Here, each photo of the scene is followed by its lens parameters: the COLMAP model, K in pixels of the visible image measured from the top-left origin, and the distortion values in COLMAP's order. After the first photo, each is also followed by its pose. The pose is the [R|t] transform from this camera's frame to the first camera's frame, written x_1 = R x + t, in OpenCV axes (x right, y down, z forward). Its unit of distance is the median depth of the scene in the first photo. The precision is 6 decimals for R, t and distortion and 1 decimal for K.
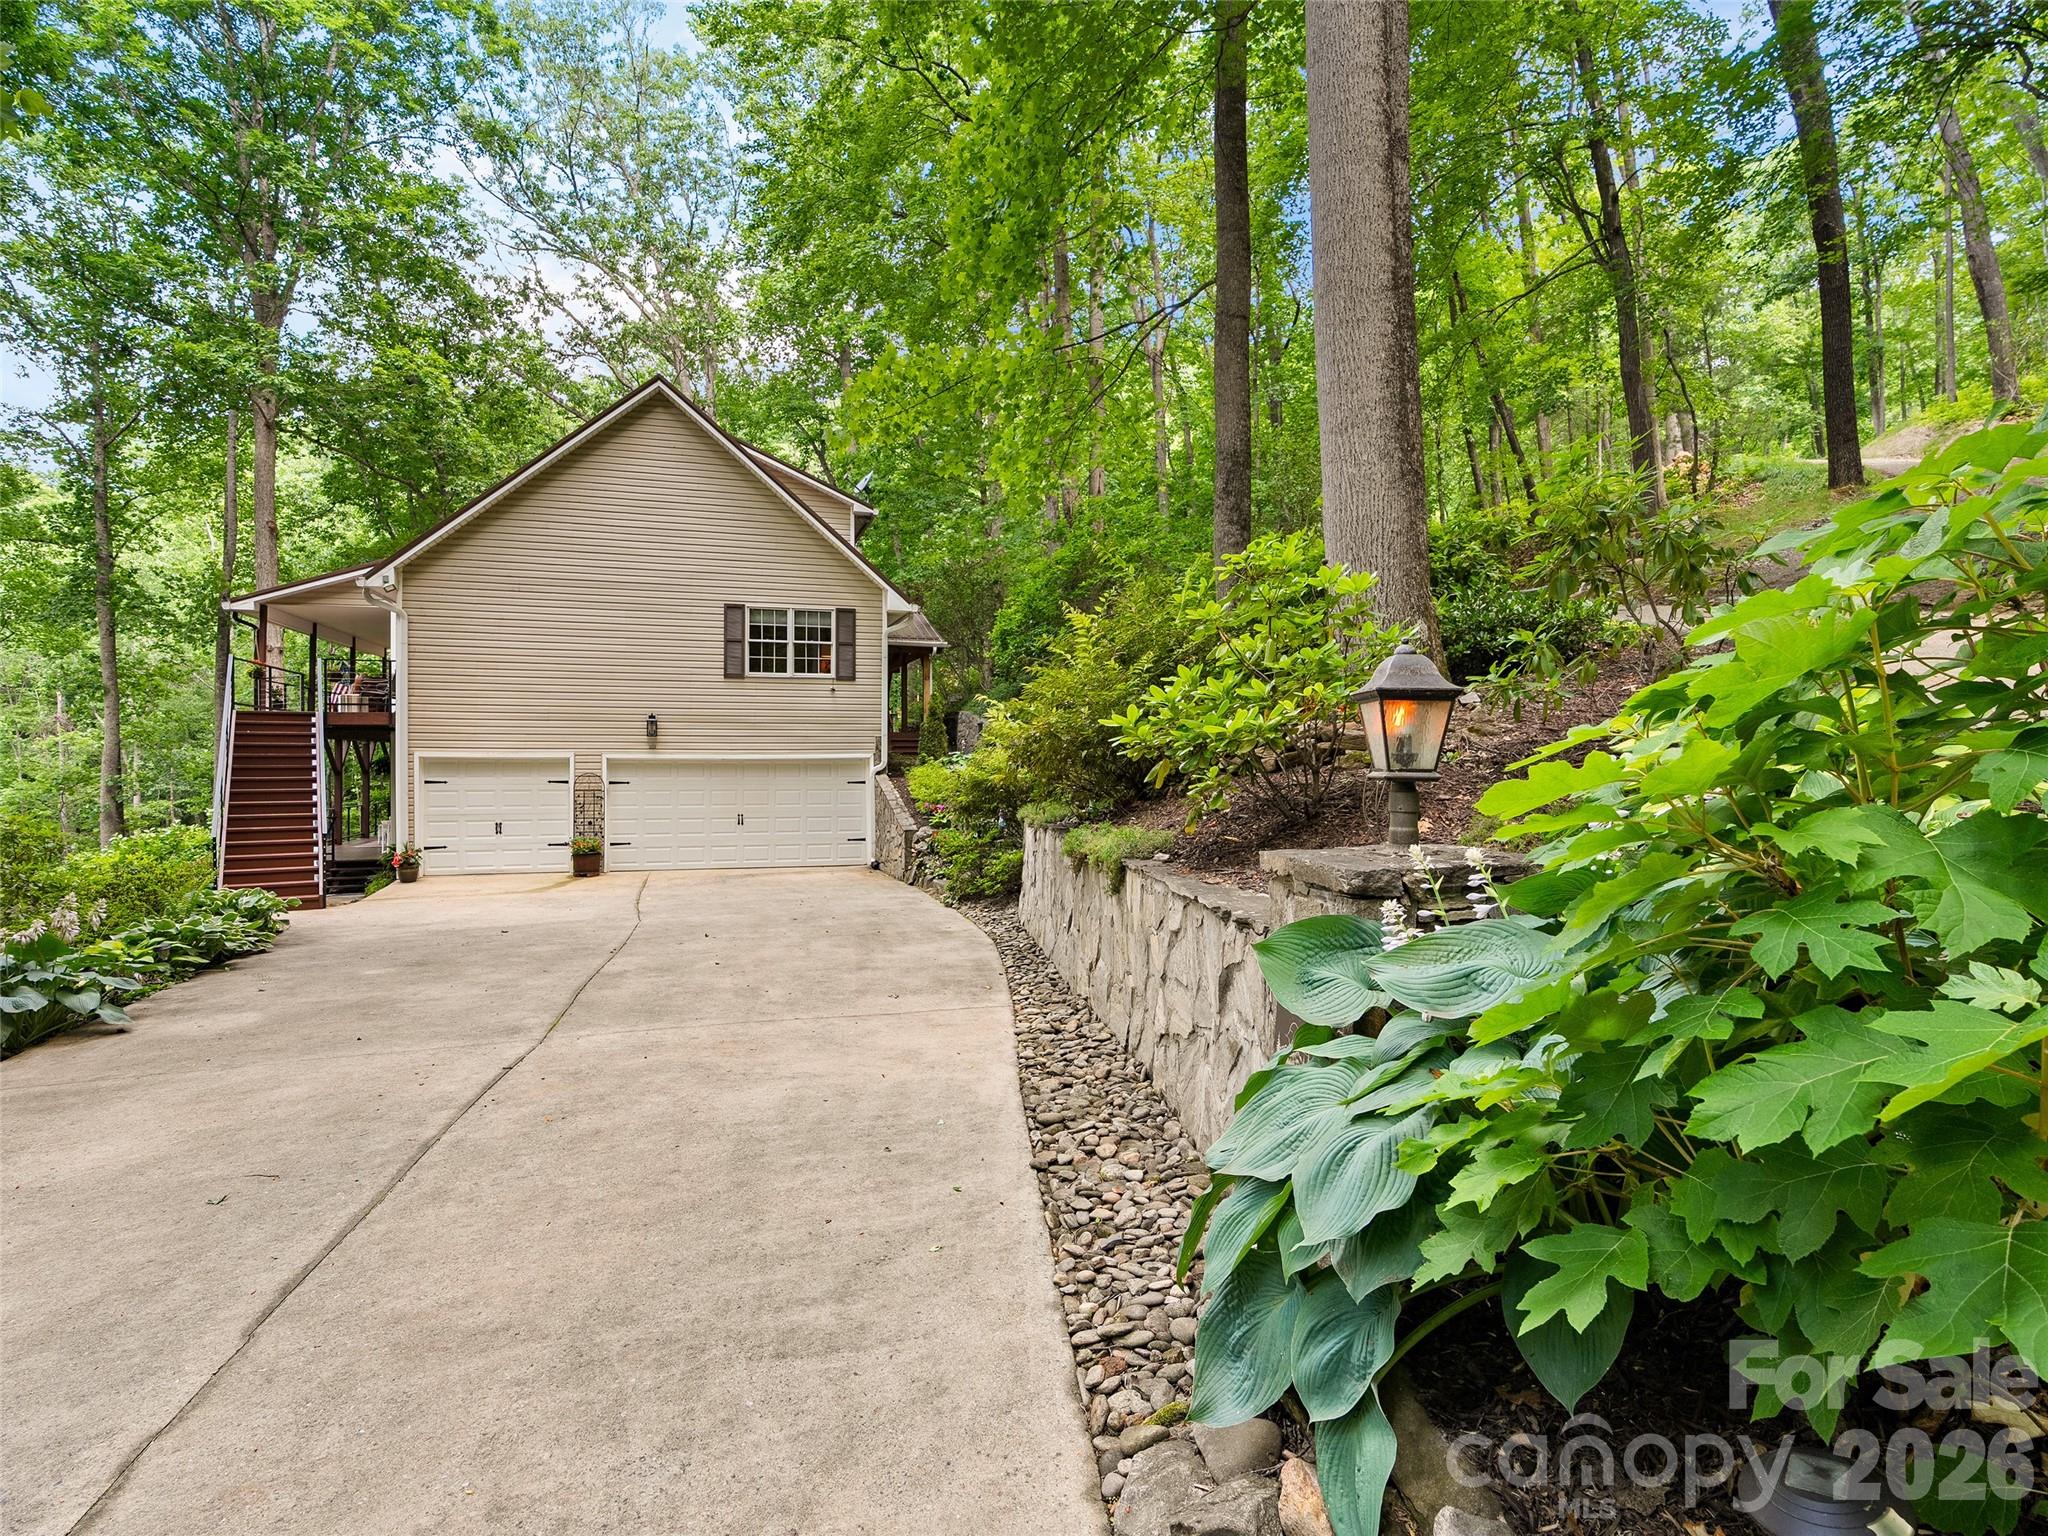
lens RADIAL K [[1037.4, 0, 1022.8], [0, 1037.4, 758.8], [0, 0, 1]] dist [-0.011269, 0.005404]
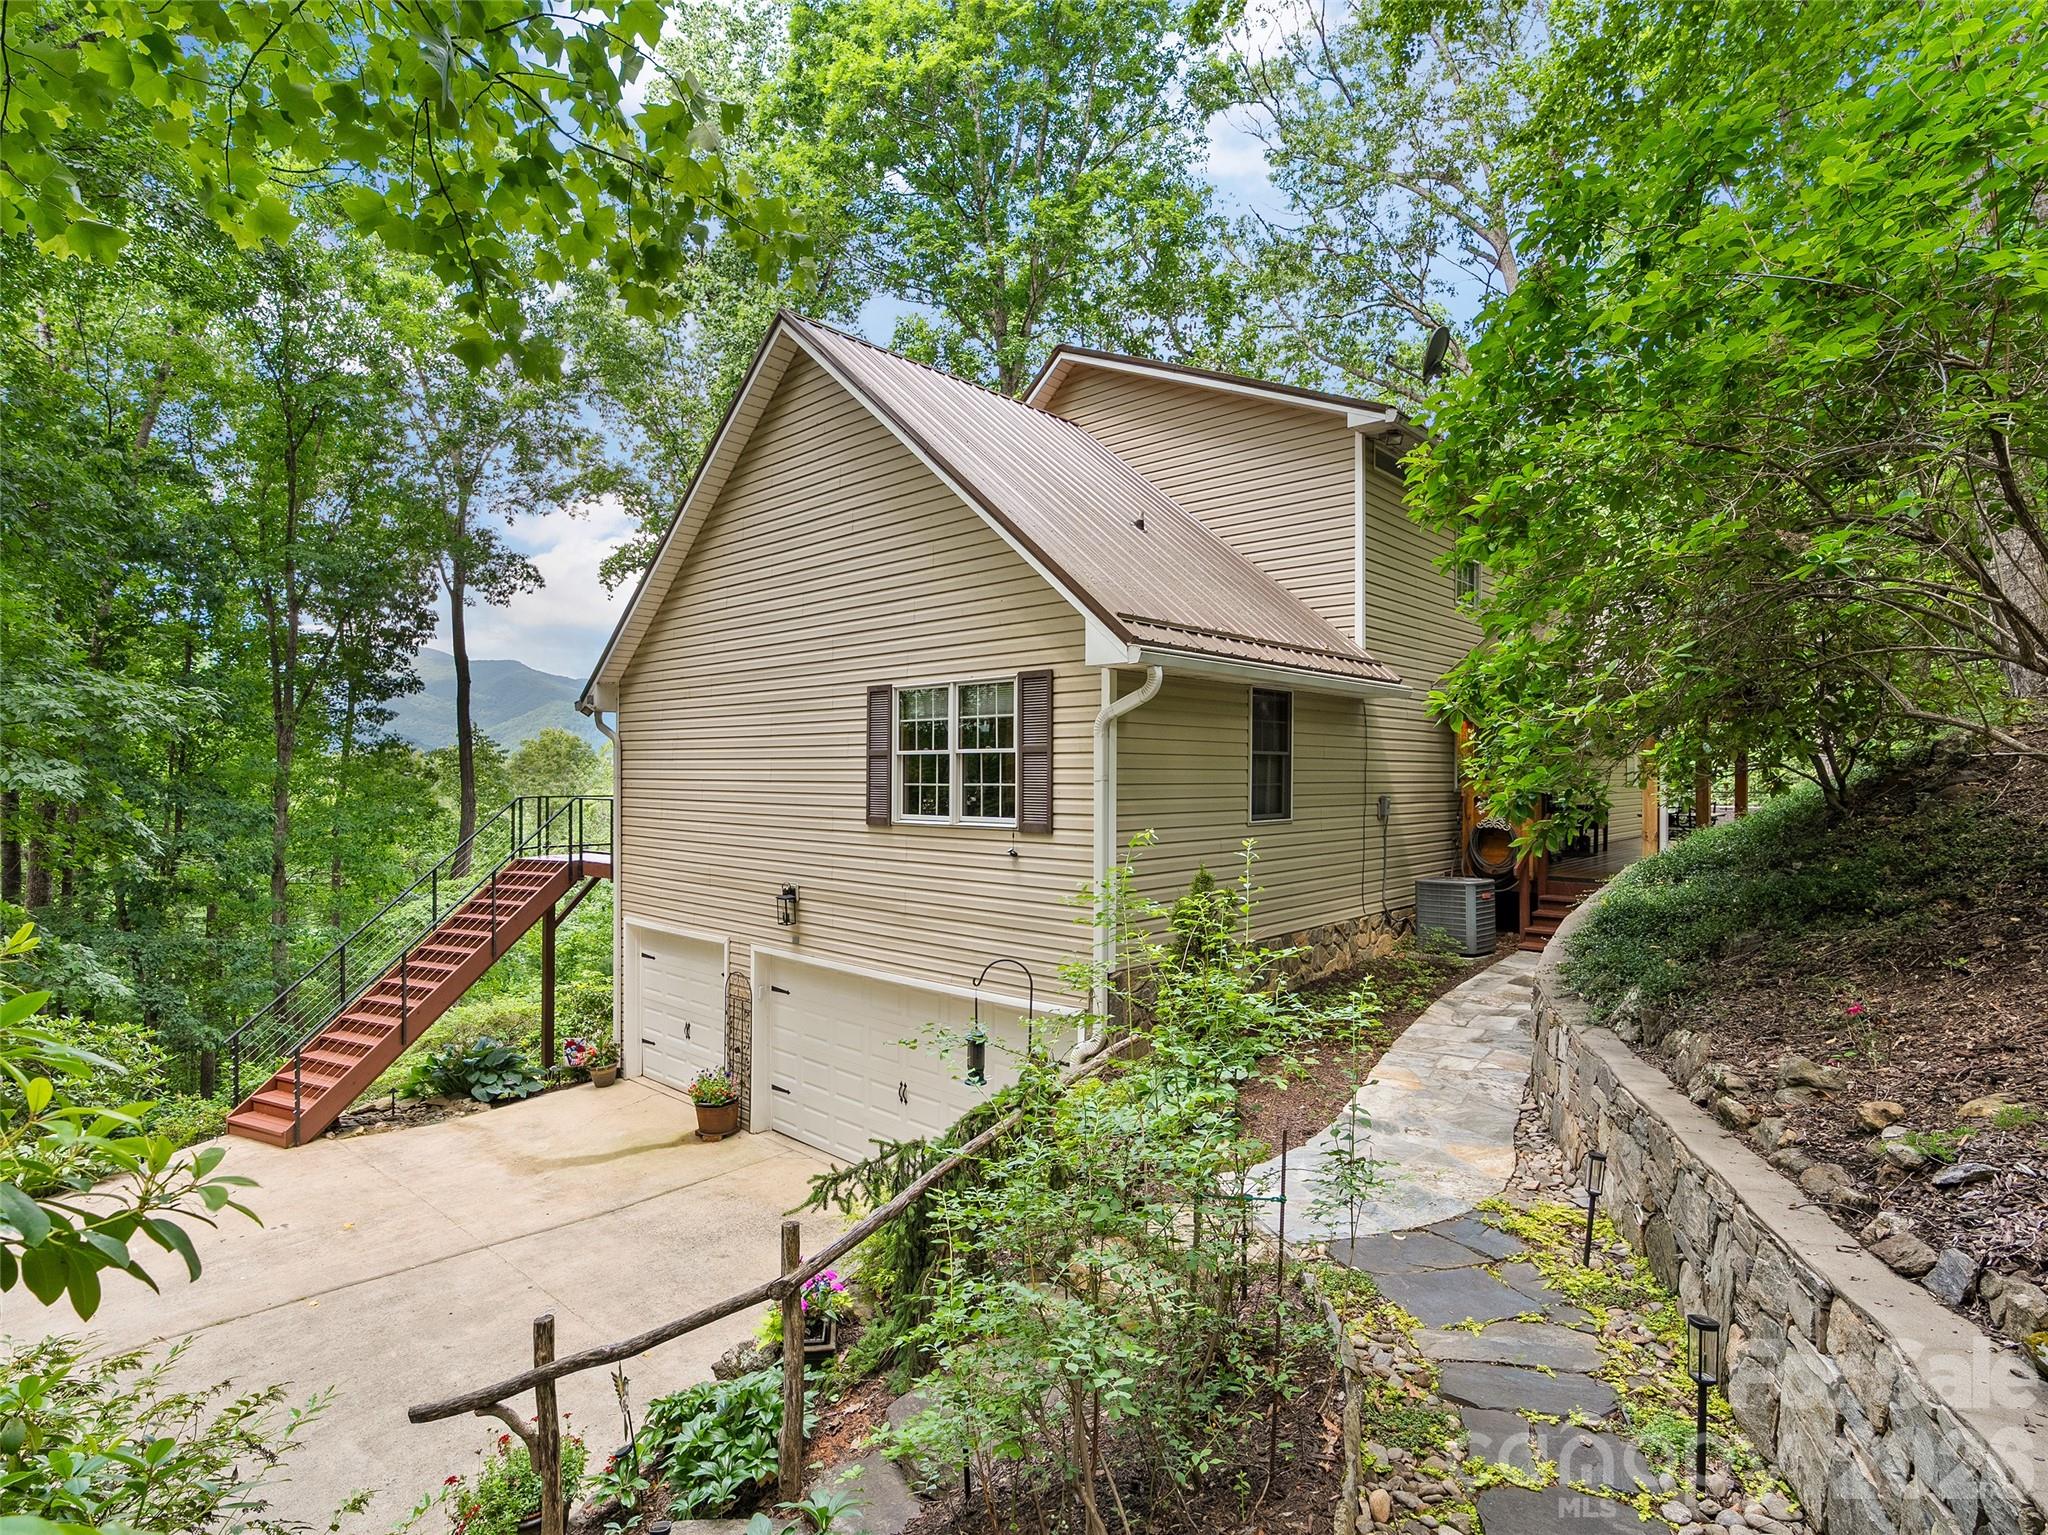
lens RADIAL K [[1037.4, 0, 1025.0], [0, 1037.4, 770.1], [0, 0, 1]] dist [-0.011269, 0.005404]
pose [[0.460904, -0.002928, -0.887445, 0.222358], [-0.010507, 0.999906, -0.008756, -0.101967], [0.887388, 0.013360, 0.460830, 0.817083]]
